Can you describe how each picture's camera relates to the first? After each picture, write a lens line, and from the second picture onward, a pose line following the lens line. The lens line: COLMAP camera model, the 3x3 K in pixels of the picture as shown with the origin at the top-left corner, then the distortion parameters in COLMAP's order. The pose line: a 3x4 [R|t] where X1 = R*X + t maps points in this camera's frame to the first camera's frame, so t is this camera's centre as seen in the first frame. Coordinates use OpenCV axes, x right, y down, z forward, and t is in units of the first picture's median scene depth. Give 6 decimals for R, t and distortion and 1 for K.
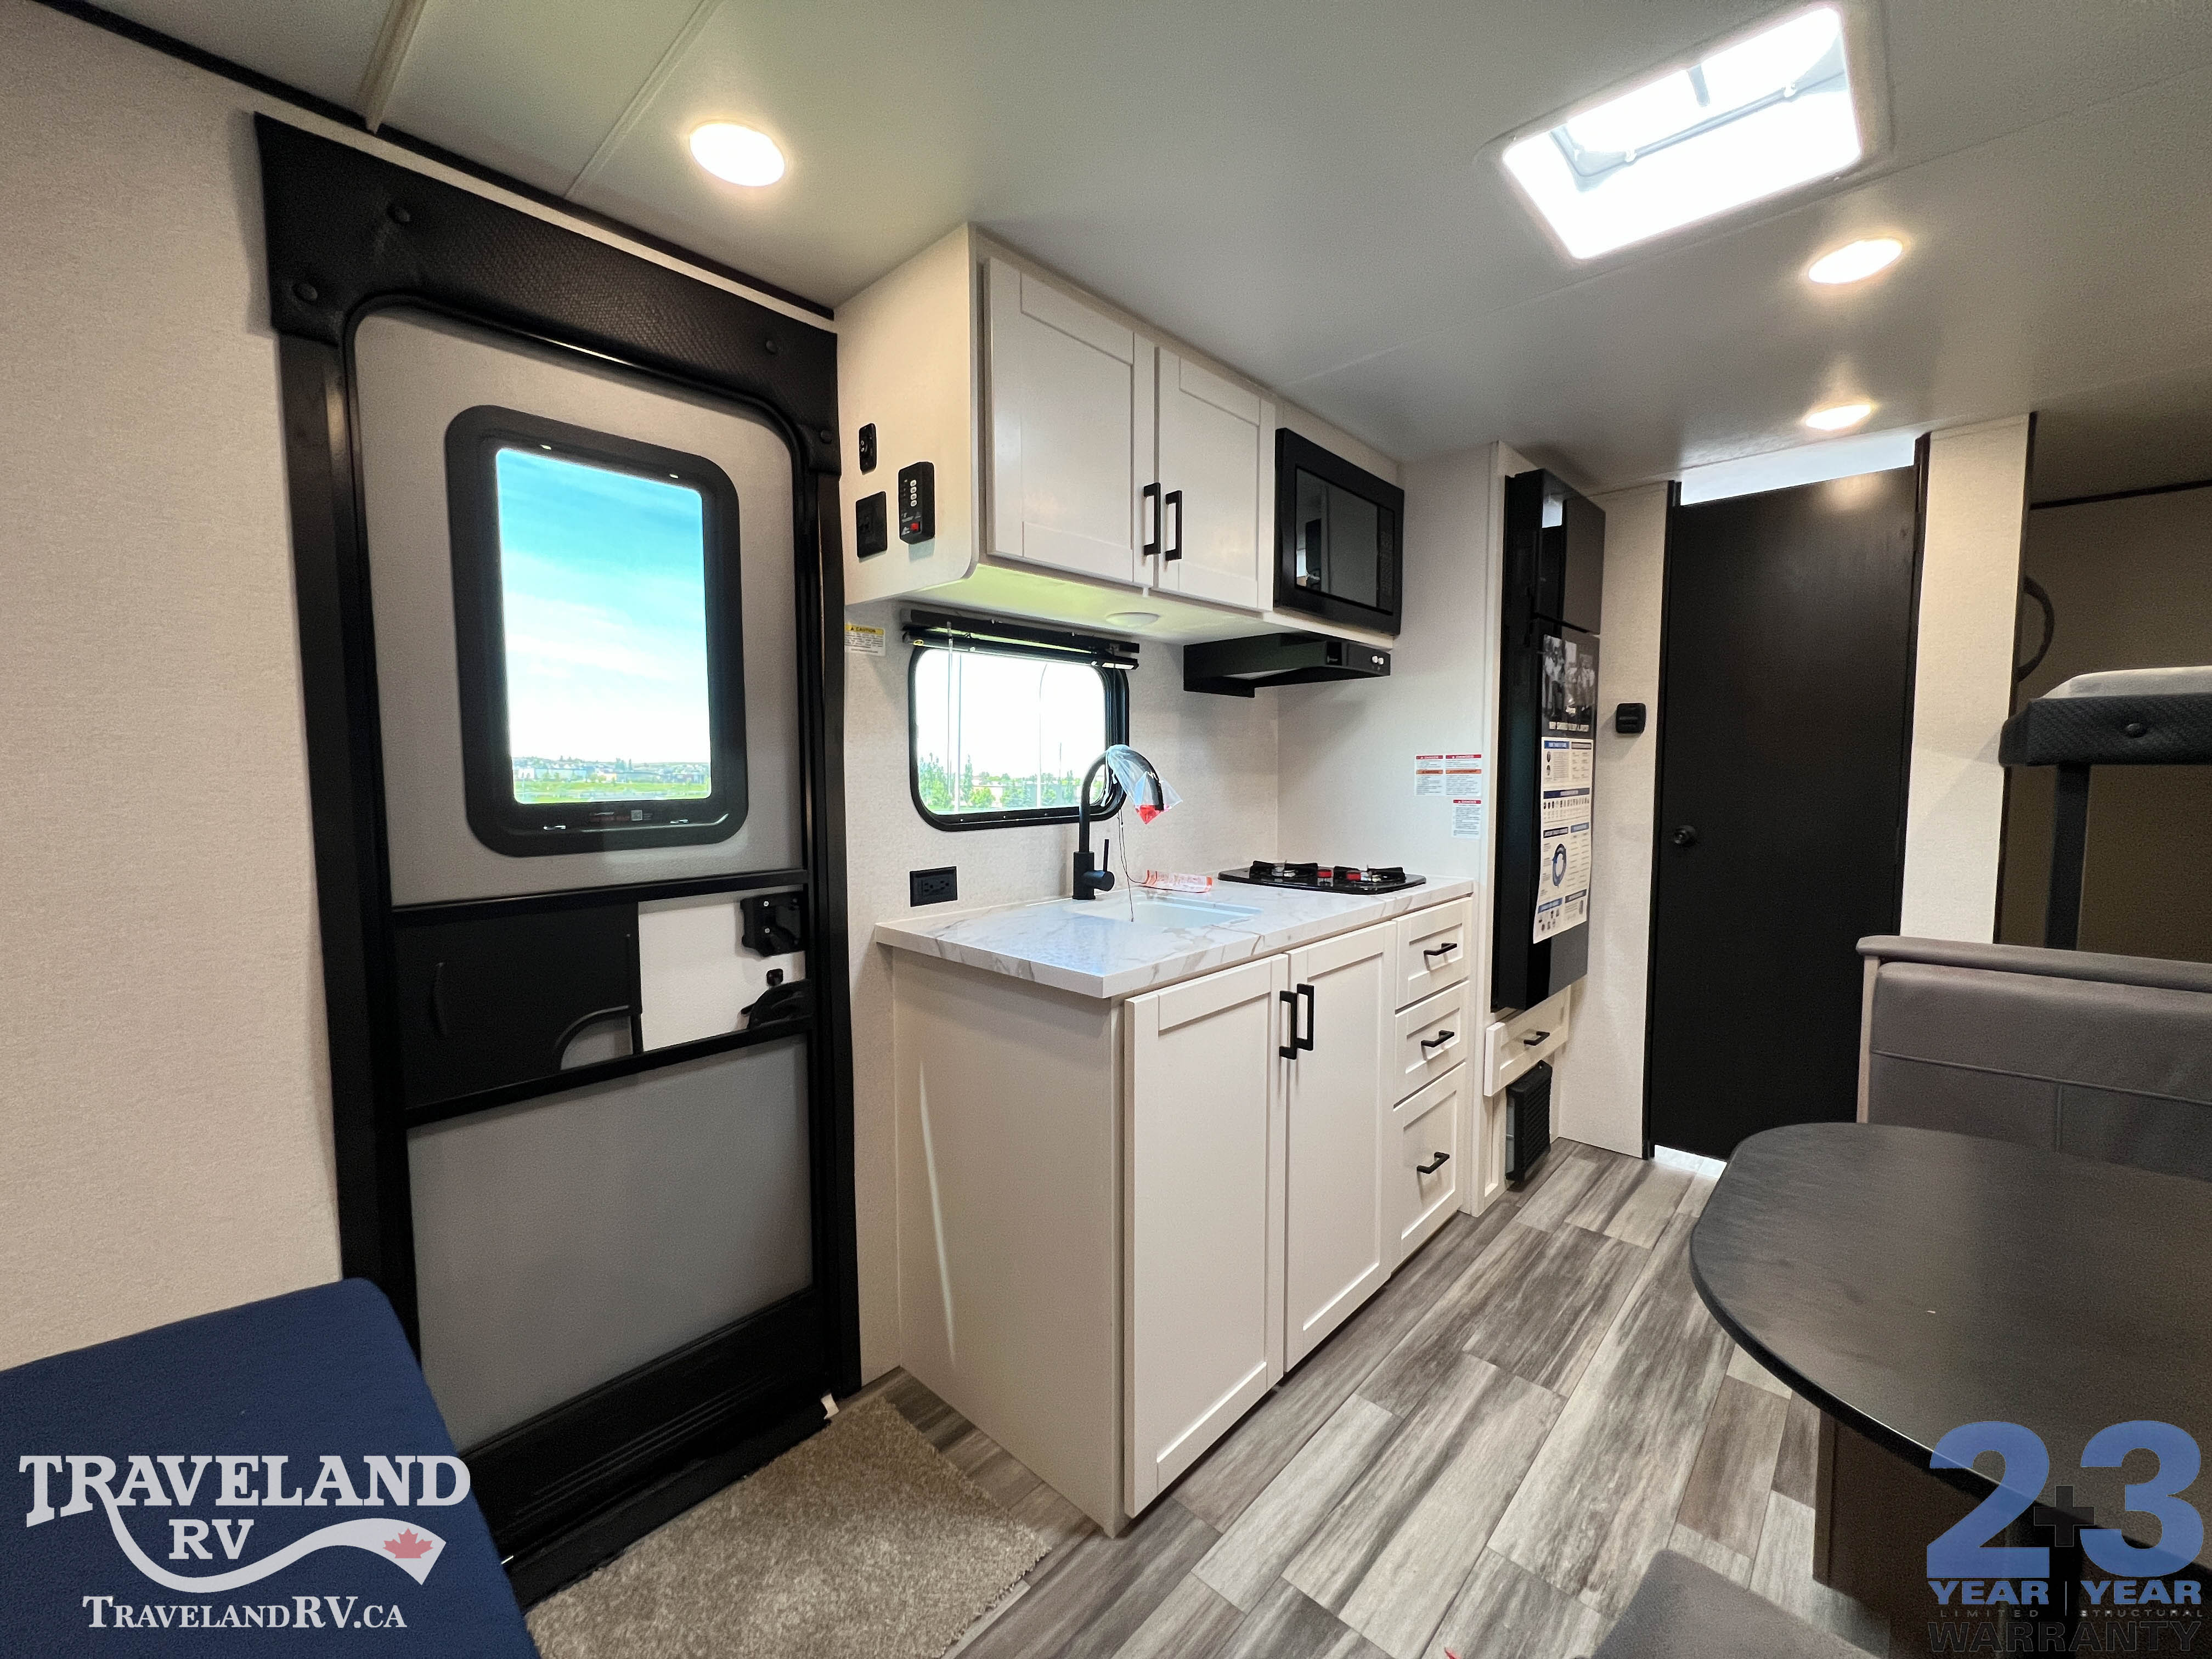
lens RADIAL K [[882.4, 0, 1102.3], [0, 882.4, 825.8], [0, 0, 1]] dist [-0.000112, 0.000408]
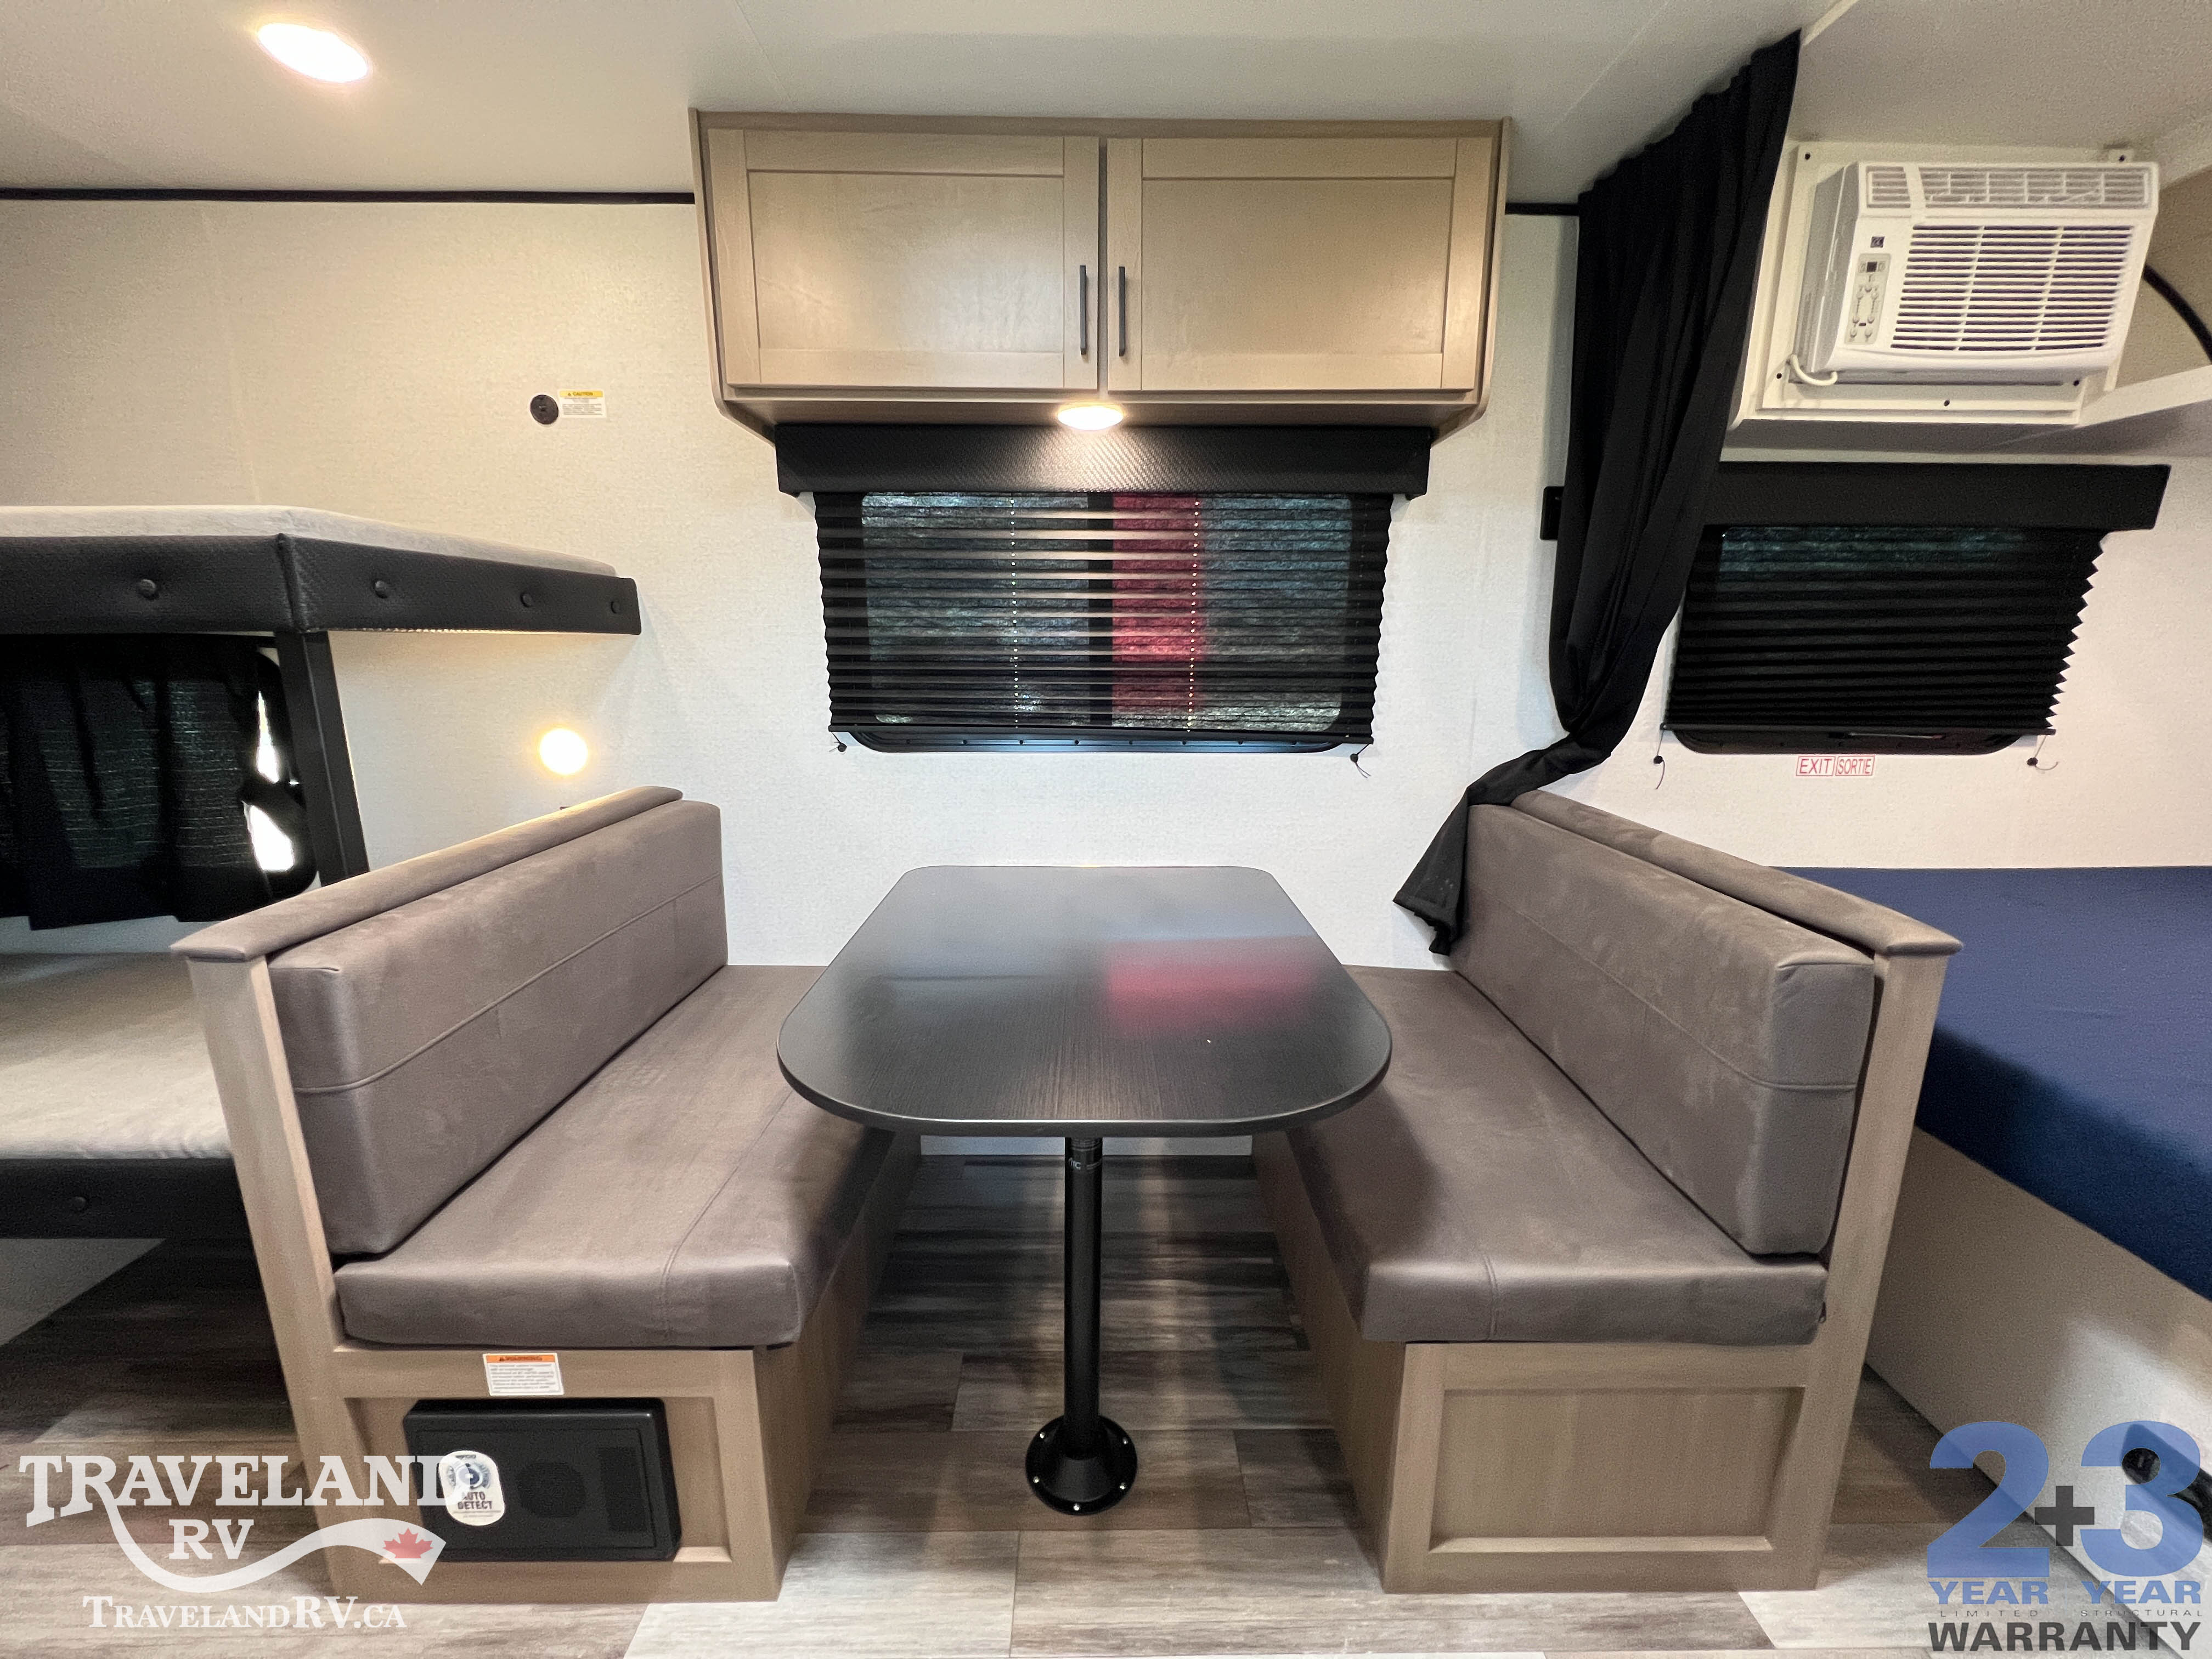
lens RADIAL K [[882.4, 0, 1102.3], [0, 882.4, 825.8], [0, 0, 1]] dist [-0.000112, 0.000408]
pose [[-0.694430, -0.142983, 0.705211, 0.065958], [0.052931, 0.967253, 0.248234, -0.049844], [-0.717610, 0.209708, -0.664122, 0.867535]]
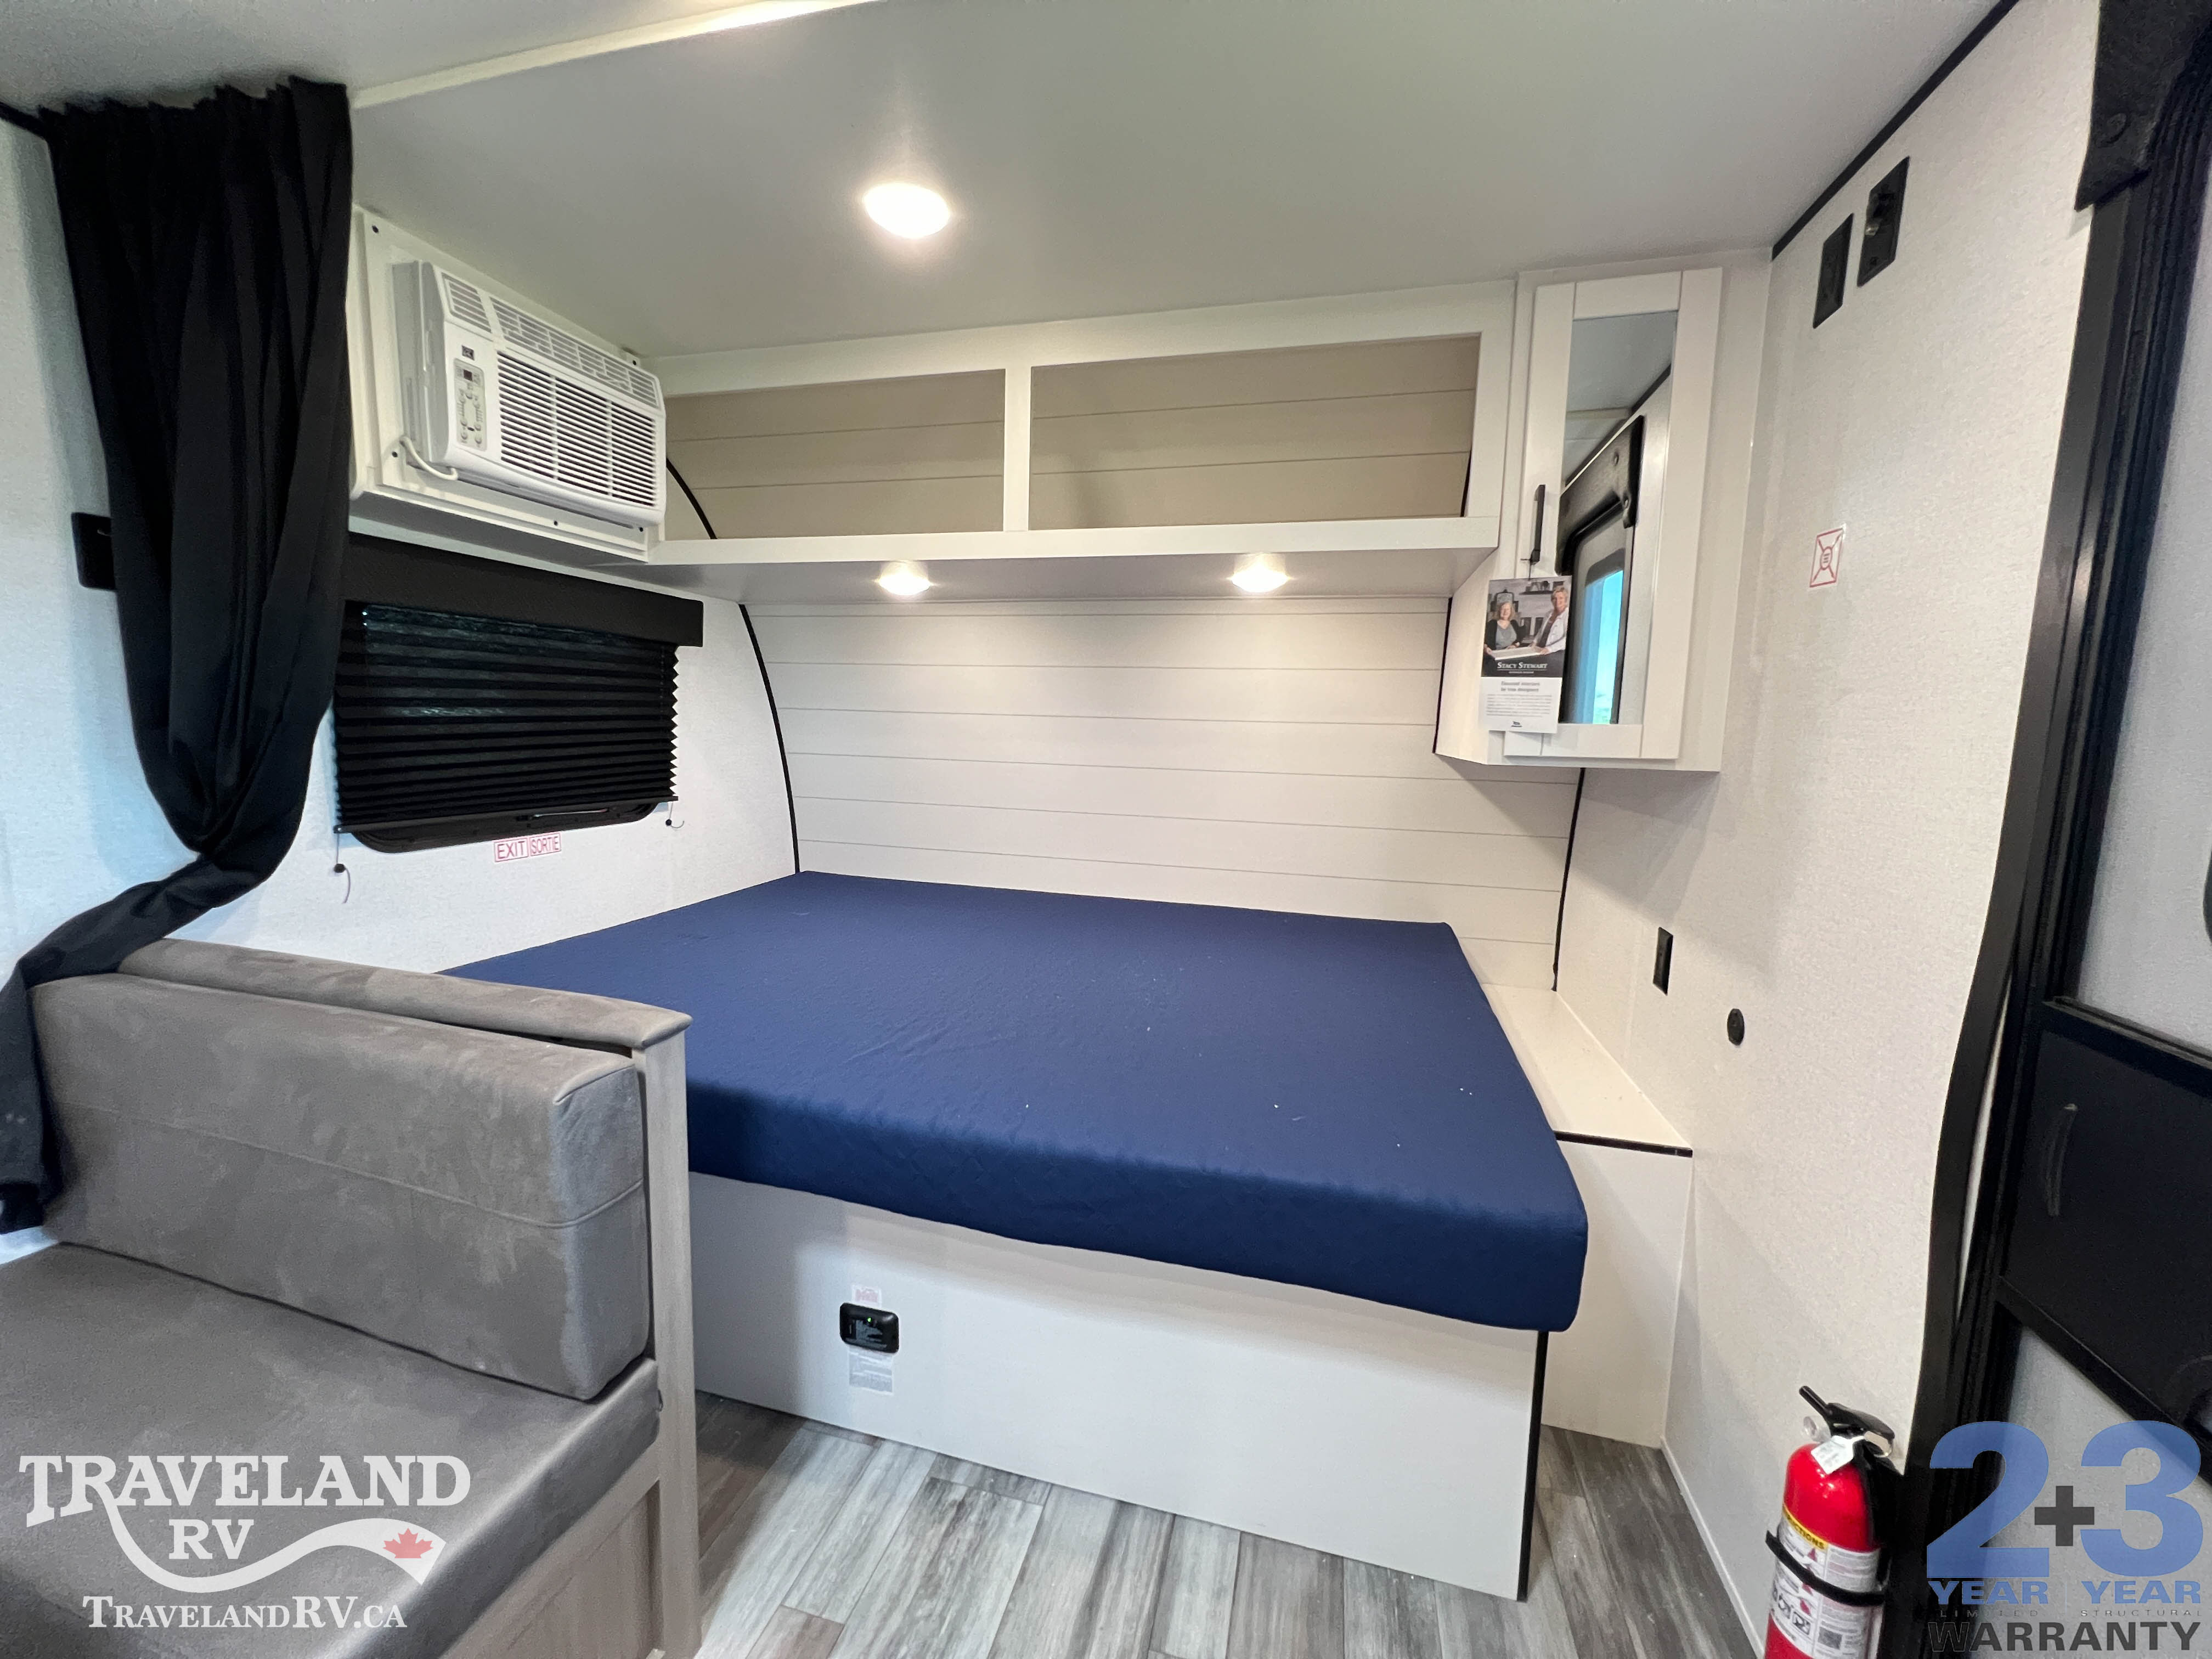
lens RADIAL K [[879.9, 0, 1103.0], [0, 879.9, 824.3], [0, 0, 1]] dist [0.000510, 0.000191]
pose [[-0.878525, 0.038005, -0.476182, 0.105425], [-0.057609, 0.981125, 0.184591, -0.080447], [0.474210, 0.189601, -0.859754, 0.788415]]
